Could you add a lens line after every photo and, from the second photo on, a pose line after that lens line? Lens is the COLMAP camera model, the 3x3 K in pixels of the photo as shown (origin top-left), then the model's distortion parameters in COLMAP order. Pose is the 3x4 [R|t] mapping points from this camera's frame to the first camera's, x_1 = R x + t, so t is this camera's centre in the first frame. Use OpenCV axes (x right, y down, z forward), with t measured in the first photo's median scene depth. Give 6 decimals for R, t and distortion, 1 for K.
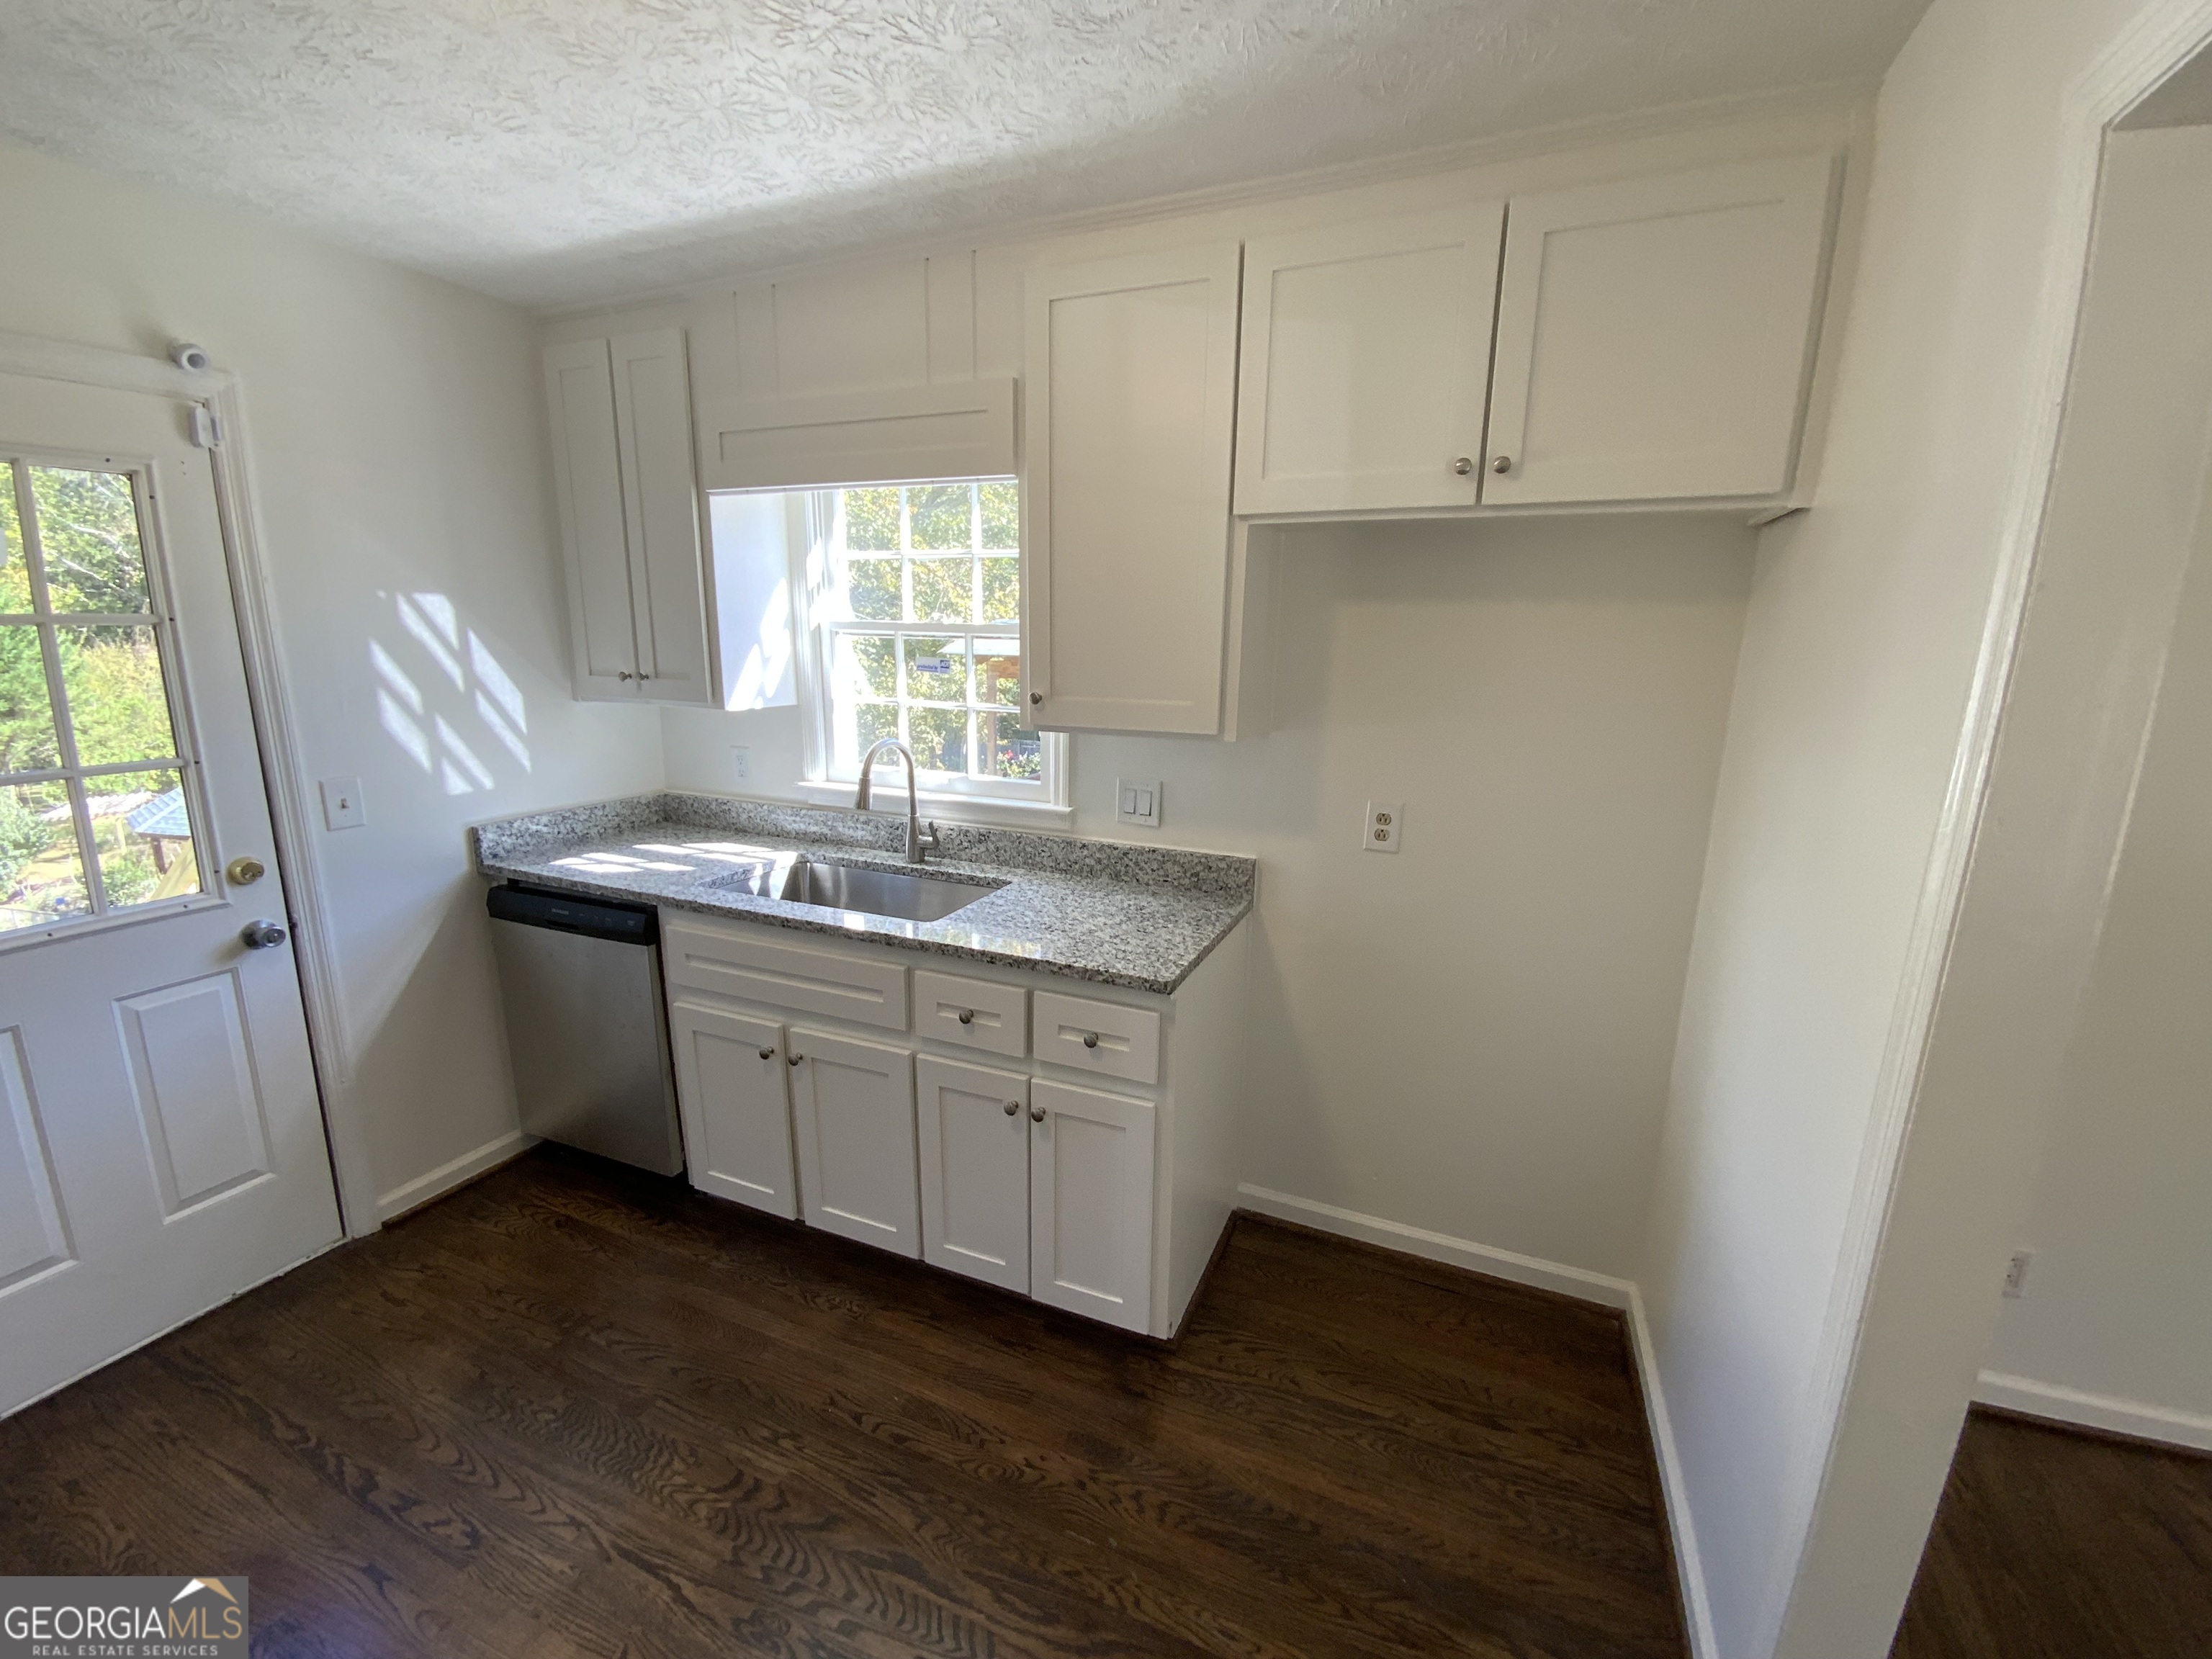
lens RADIAL K [[908.3, 0, 1106.0], [0, 908.3, 829.5], [0, 0, 1]] dist [0.033164, -0.018542]
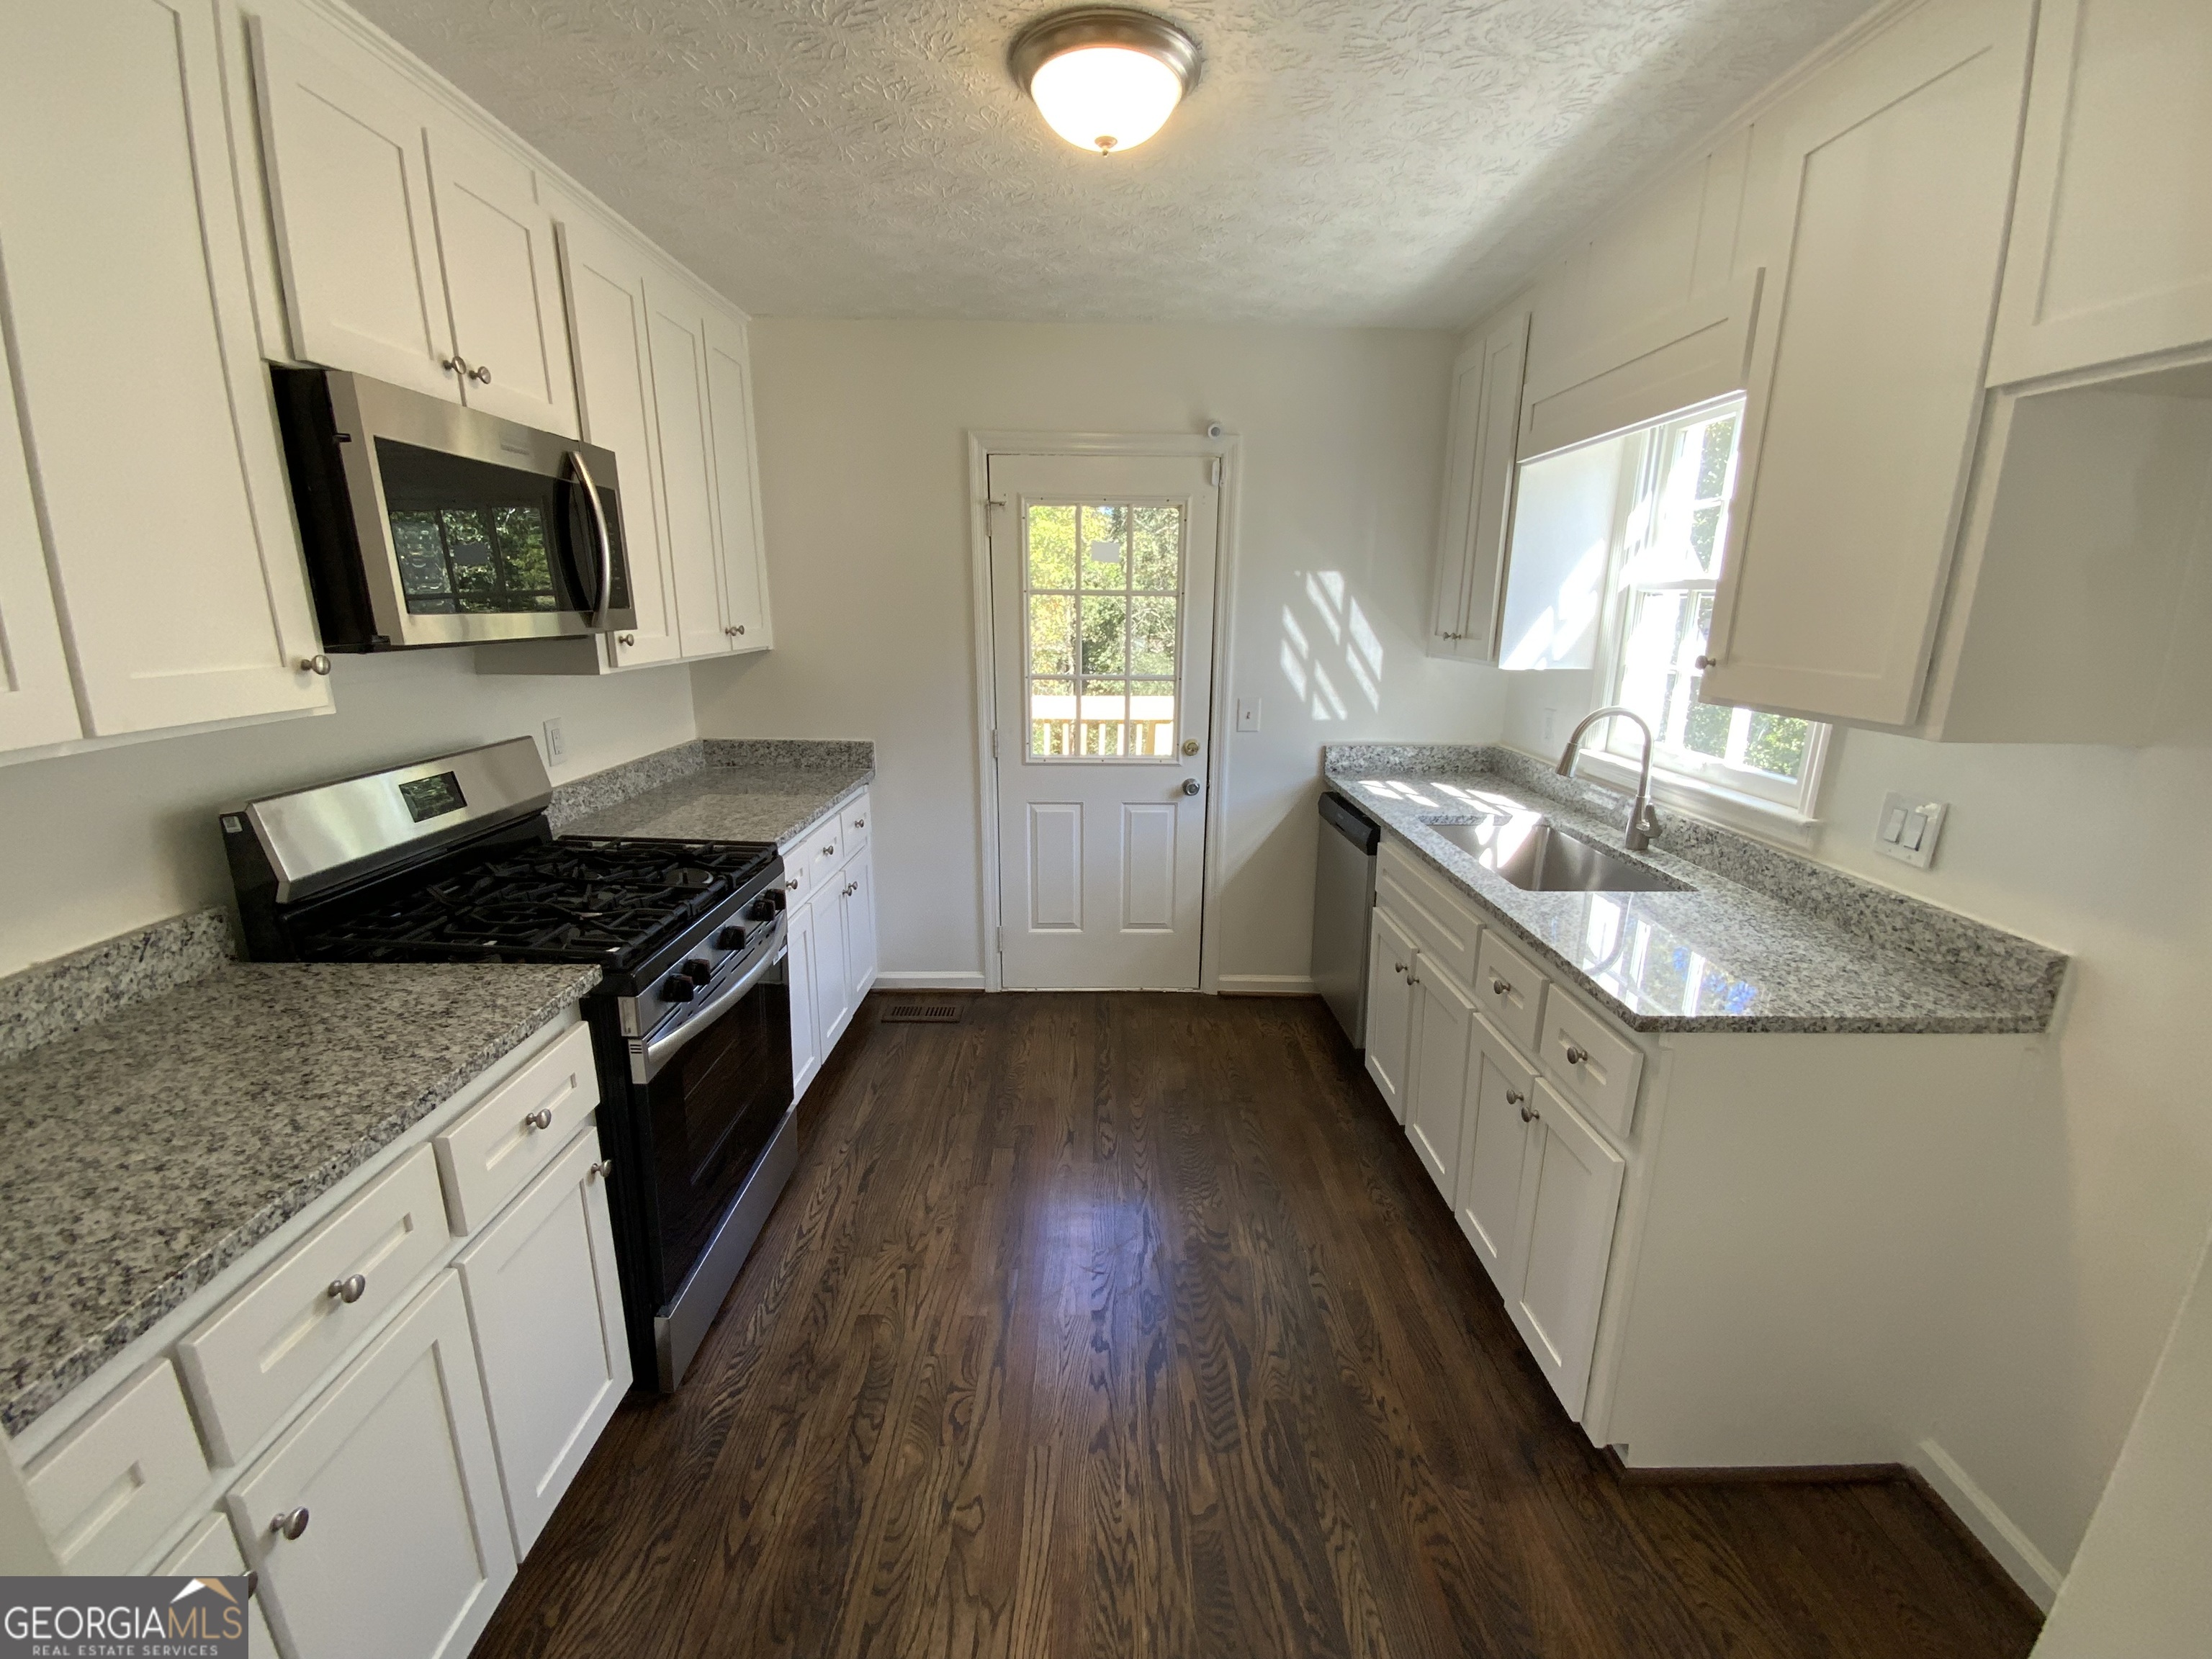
lens RADIAL K [[908.3, 0, 1106.0], [0, 908.3, 829.5], [0, 0, 1]] dist [0.033164, -0.018542]
pose [[0.398529, 0.211126, -0.892525, 0.438921], [-0.194432, 0.970474, 0.142748, -0.011811], [0.896310, 0.116646, 0.427812, 0.164211]]
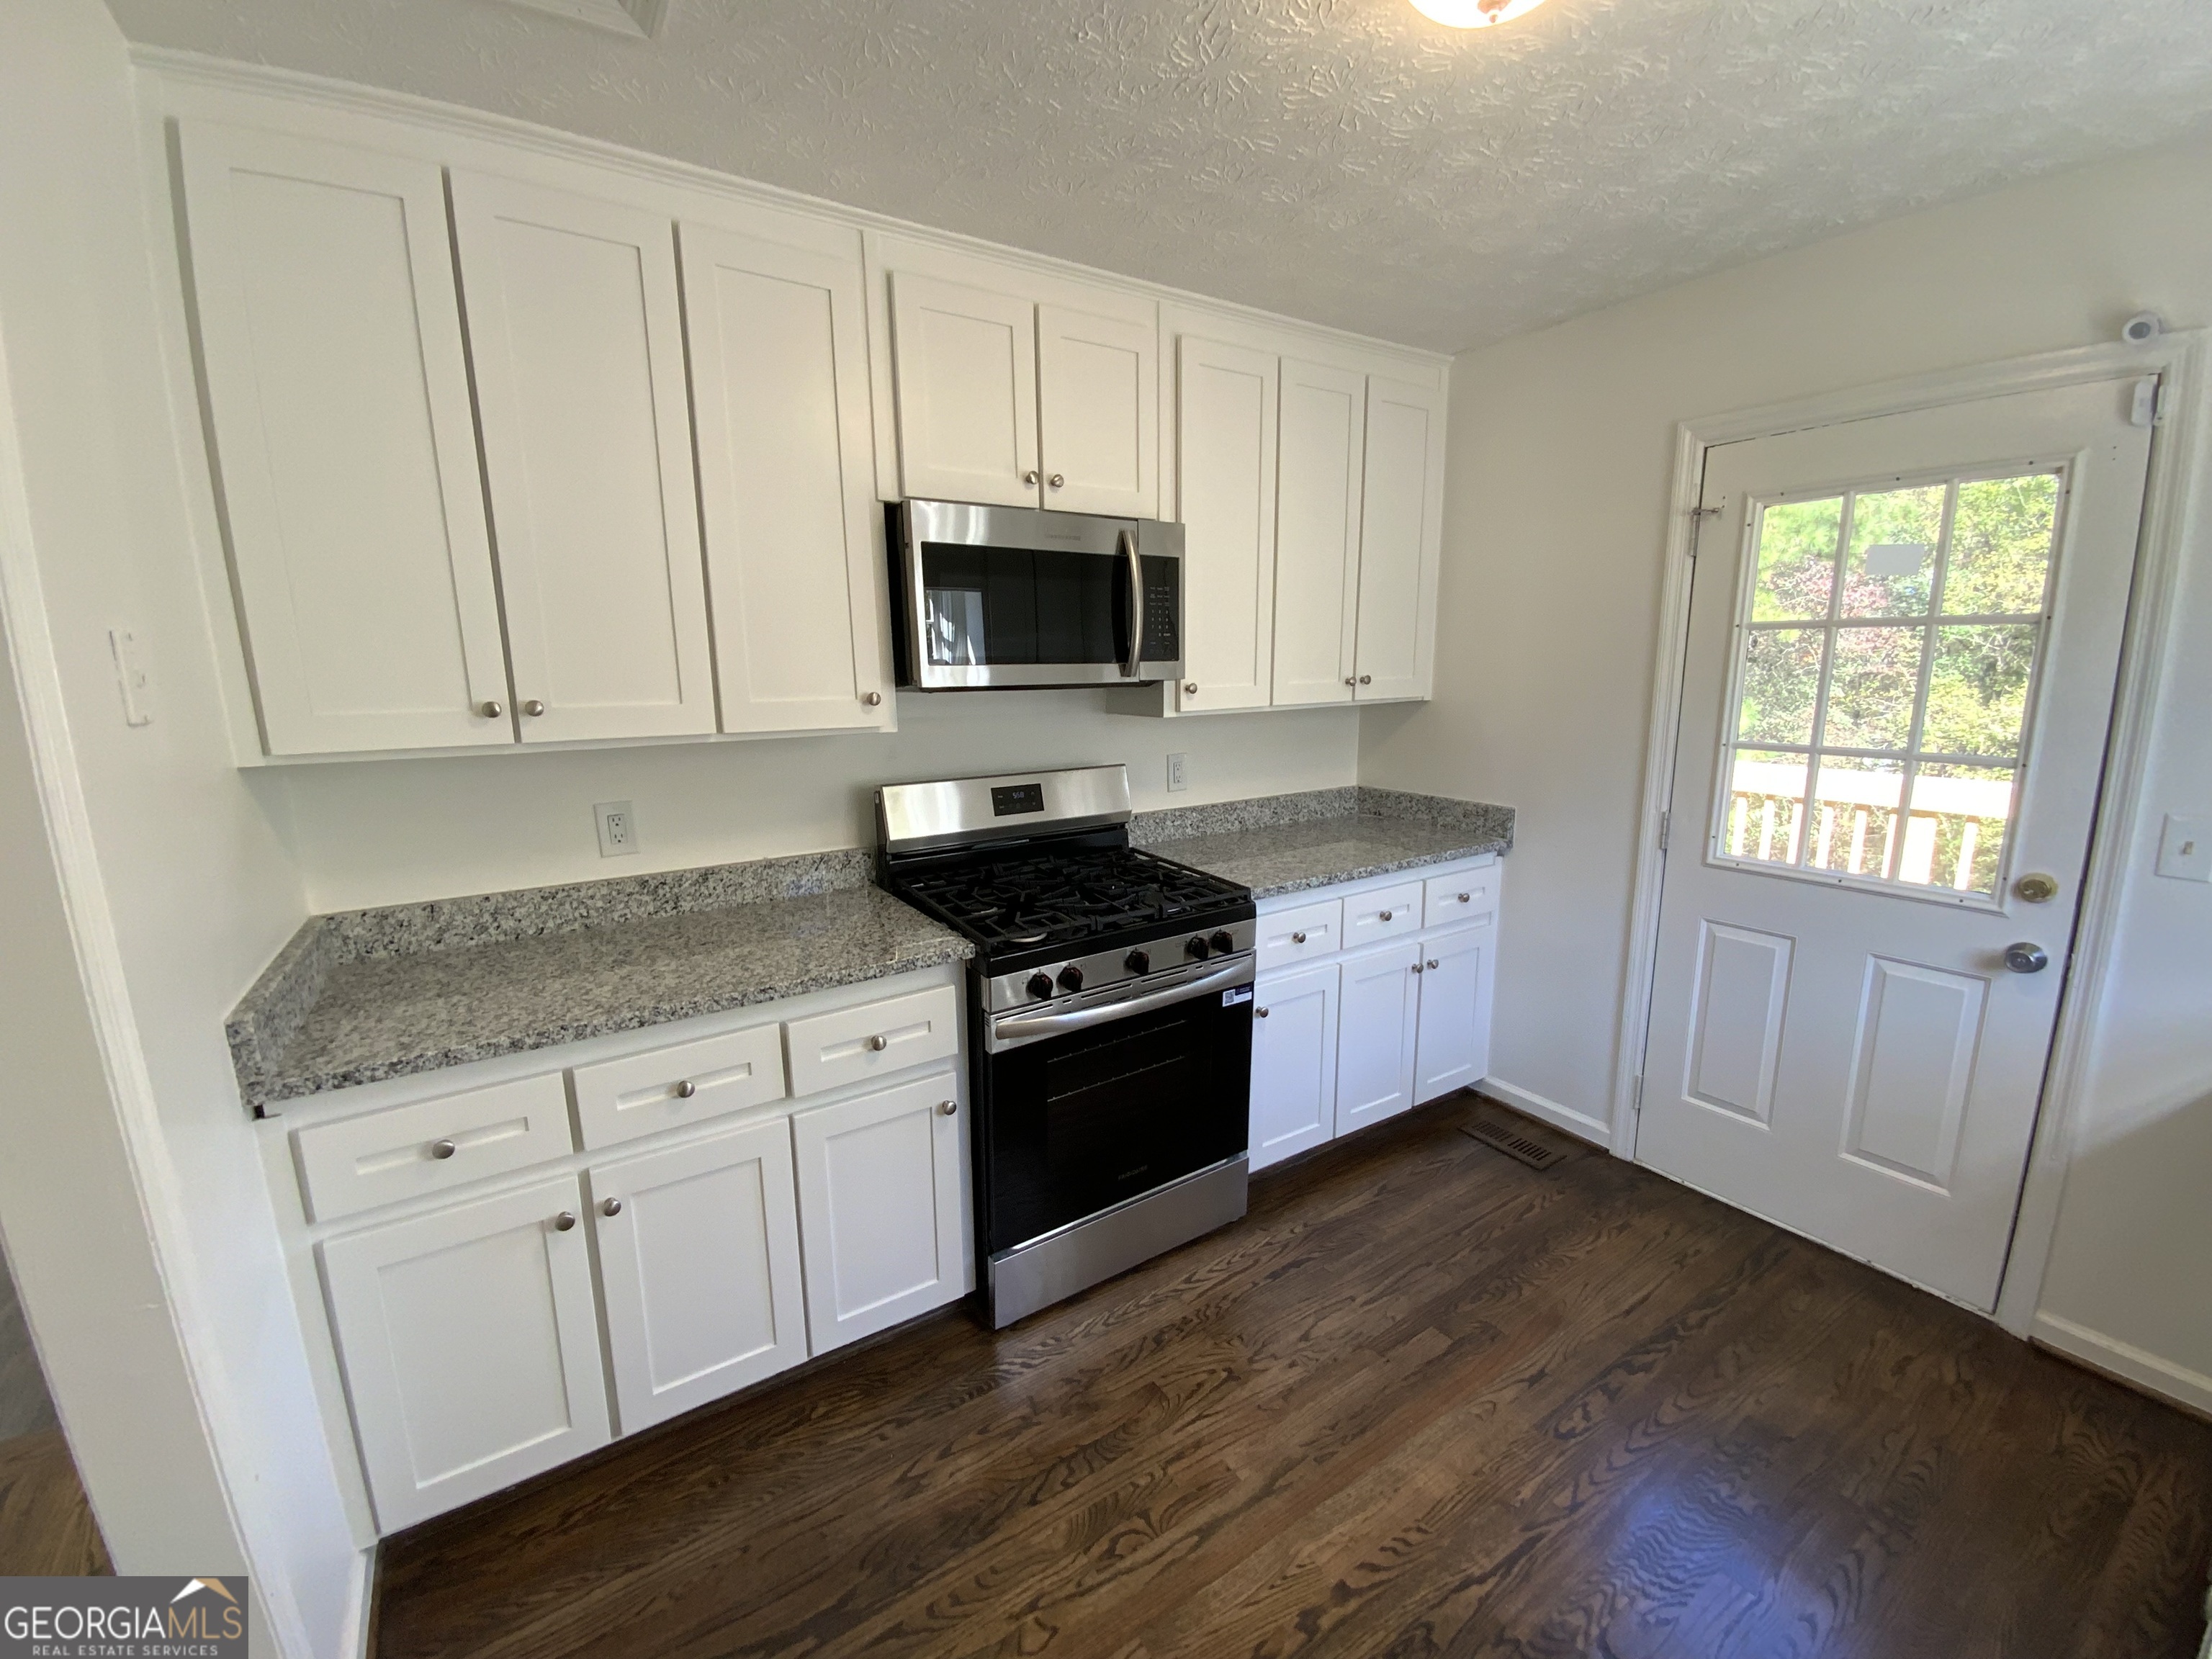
lens RADIAL K [[908.3, 0, 1106.0], [0, 908.3, 829.5], [0, 0, 1]] dist [0.033164, -0.018542]
pose [[-0.554189, 0.147138, -0.819283, 0.301419], [-0.171852, 0.942823, 0.285571, -0.102864], [0.814458, 0.299056, -0.497217, 0.613709]]
